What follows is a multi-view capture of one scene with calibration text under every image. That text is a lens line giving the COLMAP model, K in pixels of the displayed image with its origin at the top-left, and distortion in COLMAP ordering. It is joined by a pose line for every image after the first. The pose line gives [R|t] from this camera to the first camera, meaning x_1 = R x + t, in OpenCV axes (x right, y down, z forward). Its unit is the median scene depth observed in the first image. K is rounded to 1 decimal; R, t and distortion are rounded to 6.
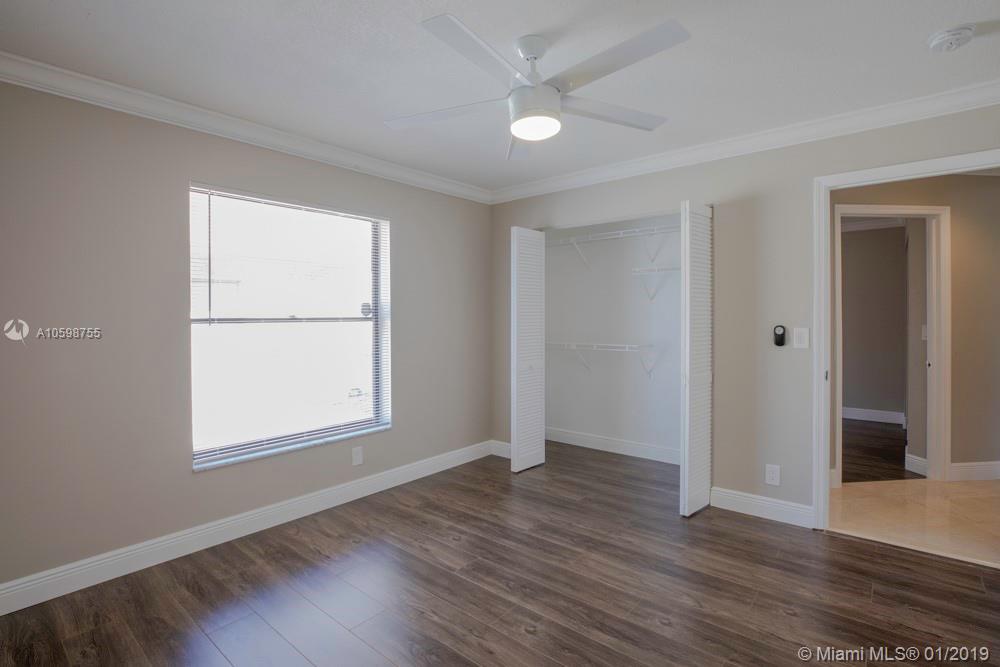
lens RADIAL K [[480.4, 0, 519.9], [0, 480.4, 314.7], [0, 0, 1]] dist [-0.043703, 0.011921]
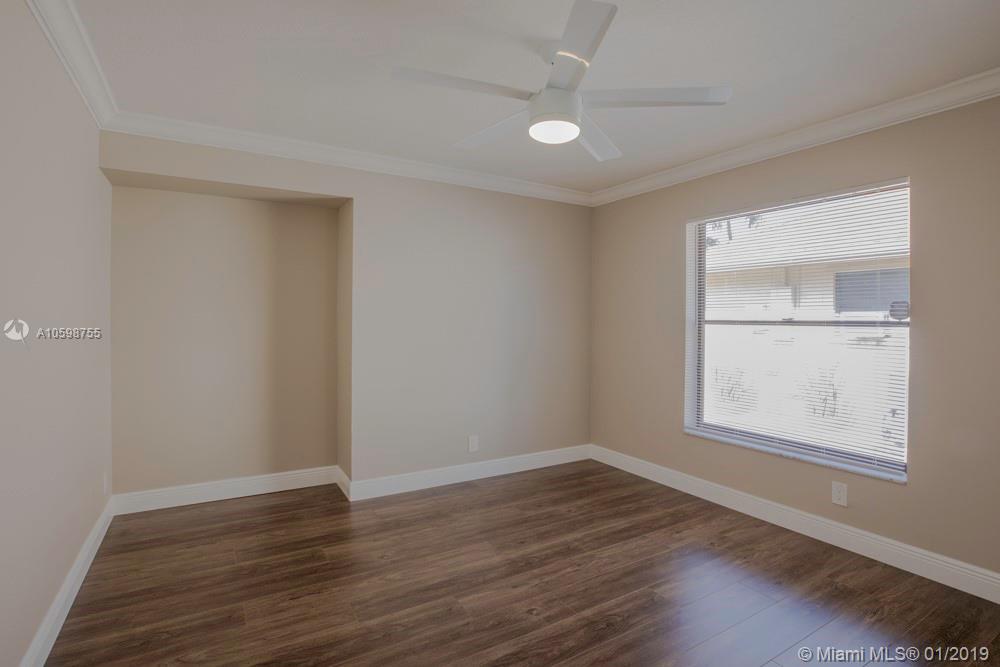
lens RADIAL K [[480.4, 0, 499.2], [0, 480.4, 329.1], [0, 0, 1]] dist [-0.043703, 0.011921]
pose [[-0.330436, 0.025236, -0.943491, 0.849418], [-0.000401, 0.999639, 0.026878, -0.003691], [0.943828, 0.009260, -0.330306, 1.032826]]
